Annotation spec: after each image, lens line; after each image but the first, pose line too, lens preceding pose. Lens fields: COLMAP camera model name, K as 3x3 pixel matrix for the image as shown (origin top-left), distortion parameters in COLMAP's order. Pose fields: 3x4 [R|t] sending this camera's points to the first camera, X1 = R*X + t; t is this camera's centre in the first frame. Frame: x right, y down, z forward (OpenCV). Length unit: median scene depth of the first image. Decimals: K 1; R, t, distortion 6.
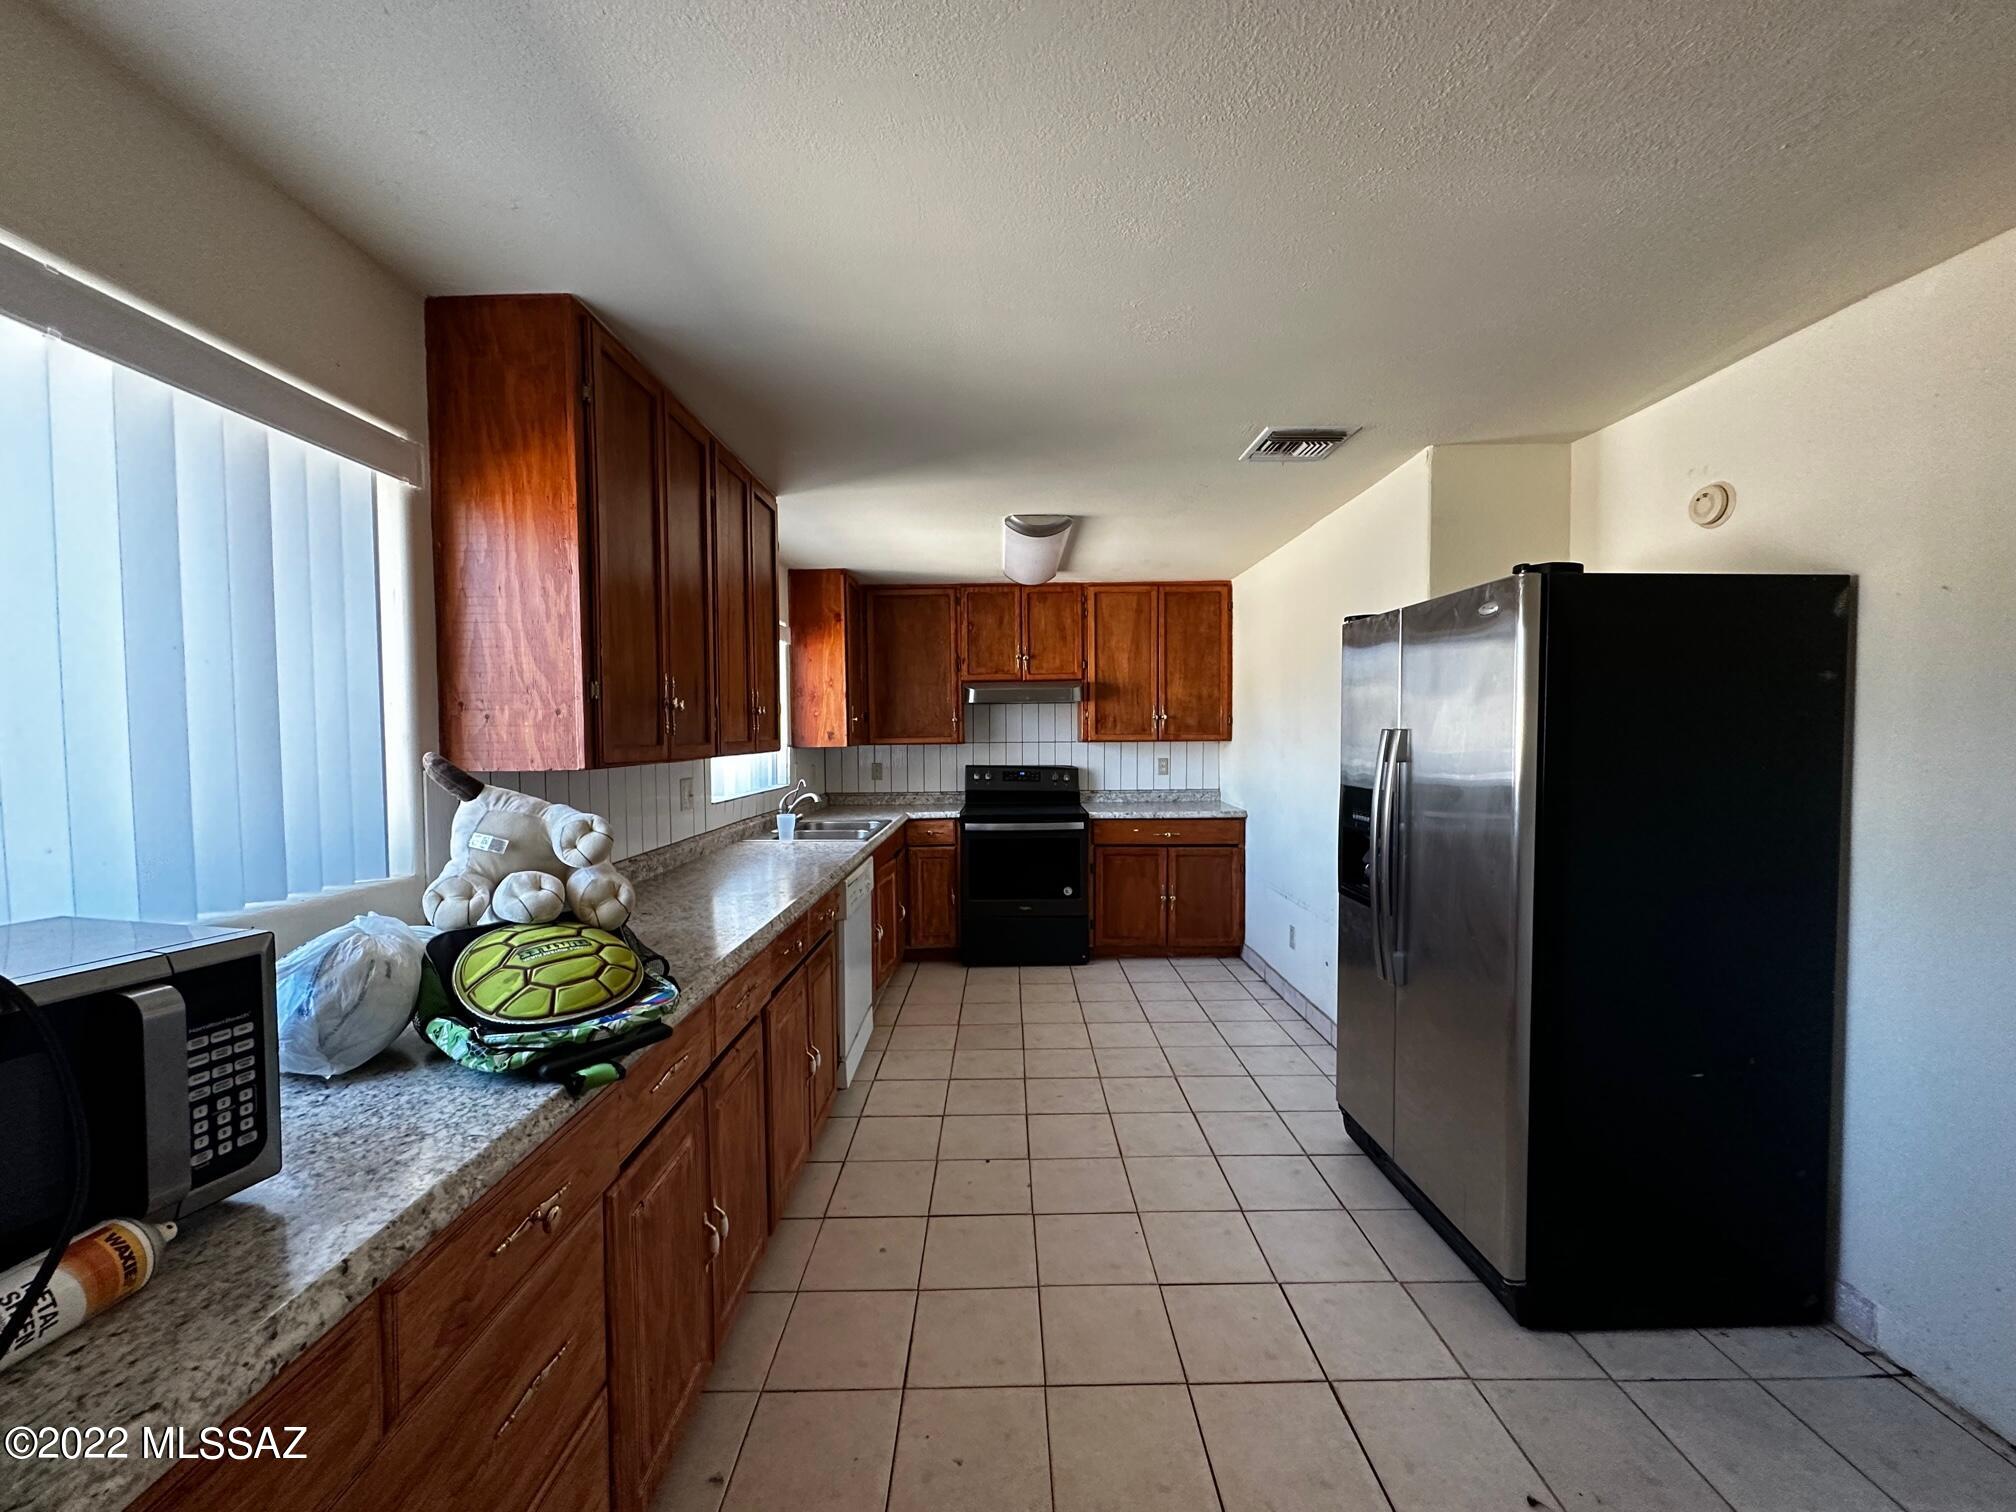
lens RADIAL K [[800.7, 0, 1012.6], [0, 800.7, 756.4], [0, 0, 1]] dist [-0.002653, 0.000884]
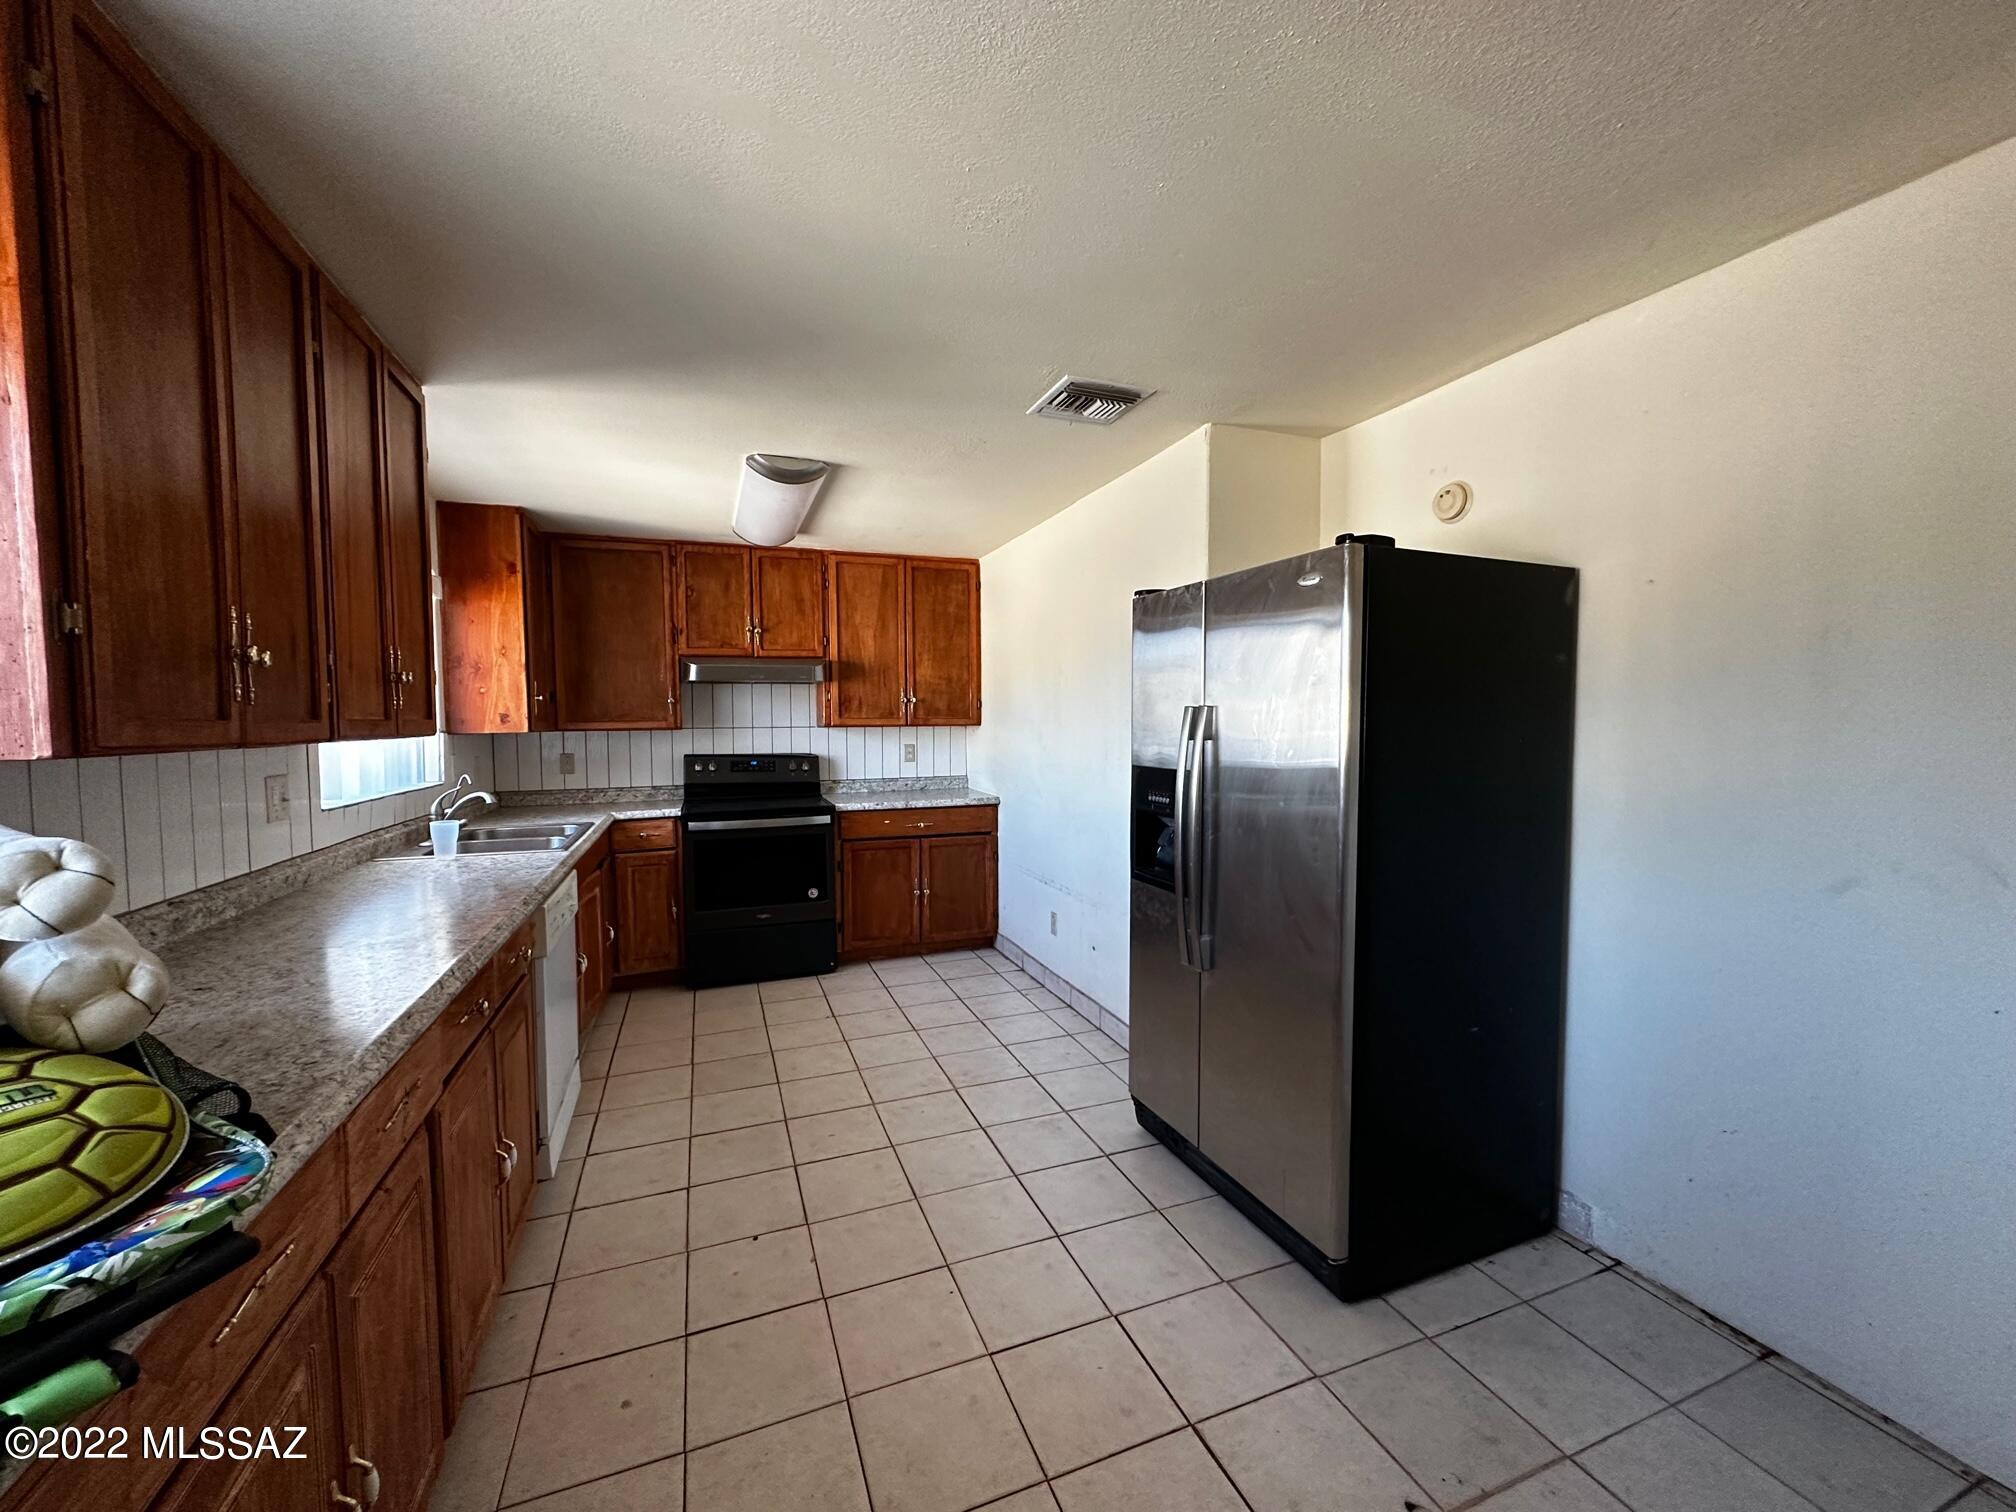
lens RADIAL K [[800.7, 0, 1011.3], [0, 800.7, 755.5], [0, 0, 1]] dist [-0.002653, 0.000884]
pose [[0.936293, -0.014564, 0.350917, -0.066245], [0.010595, 0.999856, 0.013229, 0.009368], [-0.351059, -0.008669, 0.936313, 0.157035]]
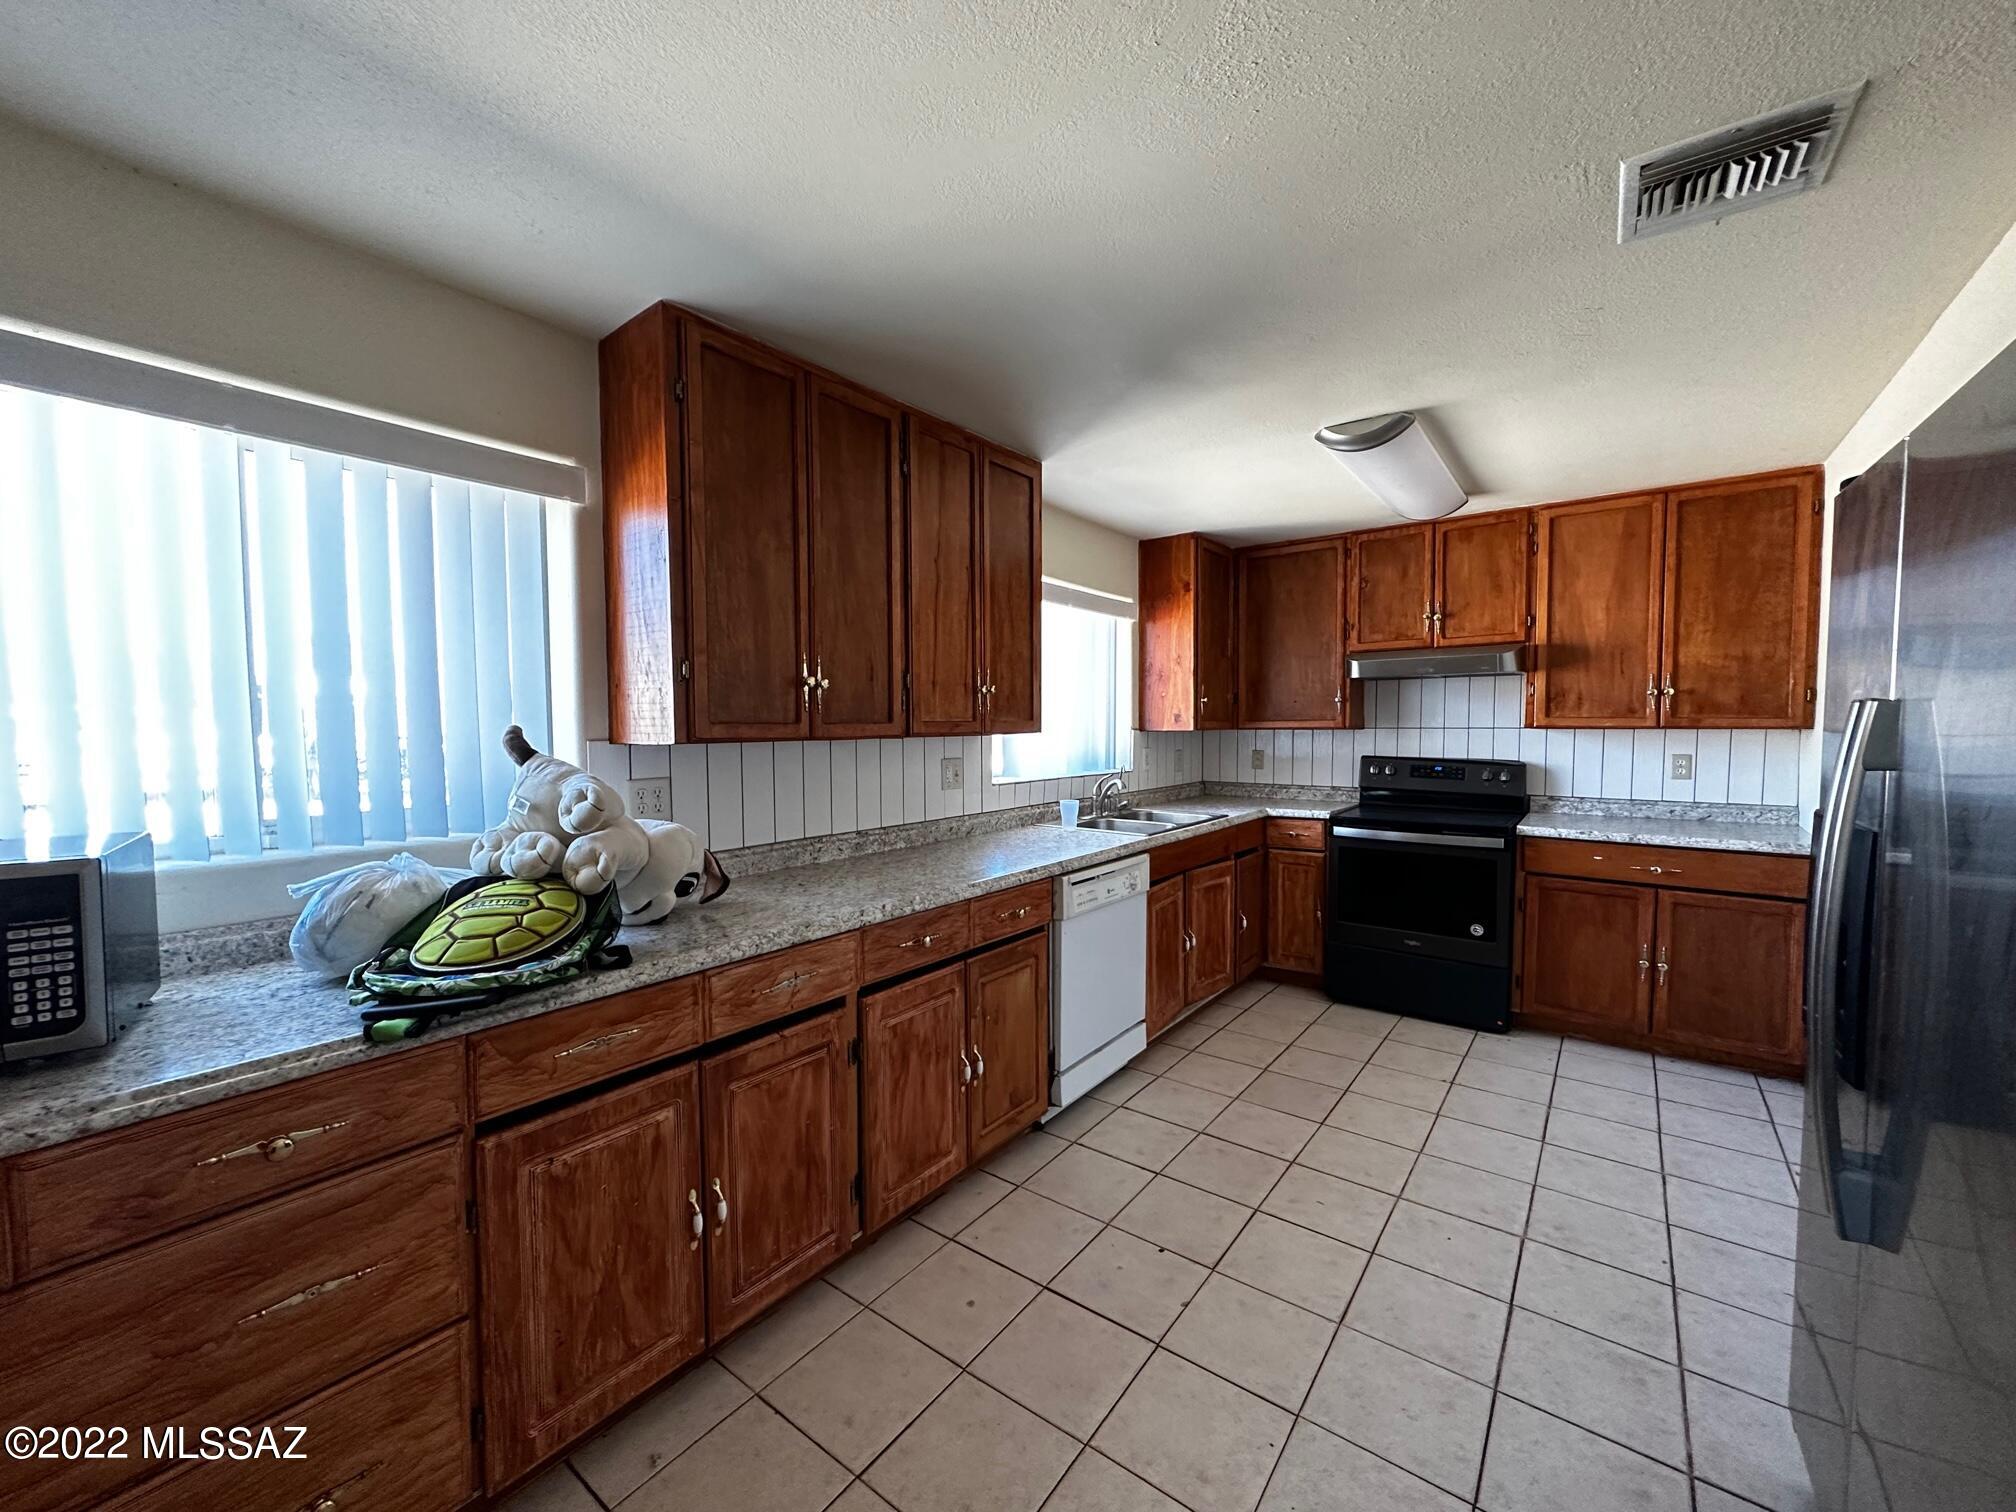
lens RADIAL K [[800.7, 0, 1003.2], [0, 800.7, 756.3], [0, 0, 1]] dist [-0.002653, 0.000884]
pose [[0.790029, 0.031530, -0.612258, 0.318464], [-0.020843, 0.999481, 0.024576, -0.001400], [0.612715, -0.006655, 0.790276, 0.280797]]
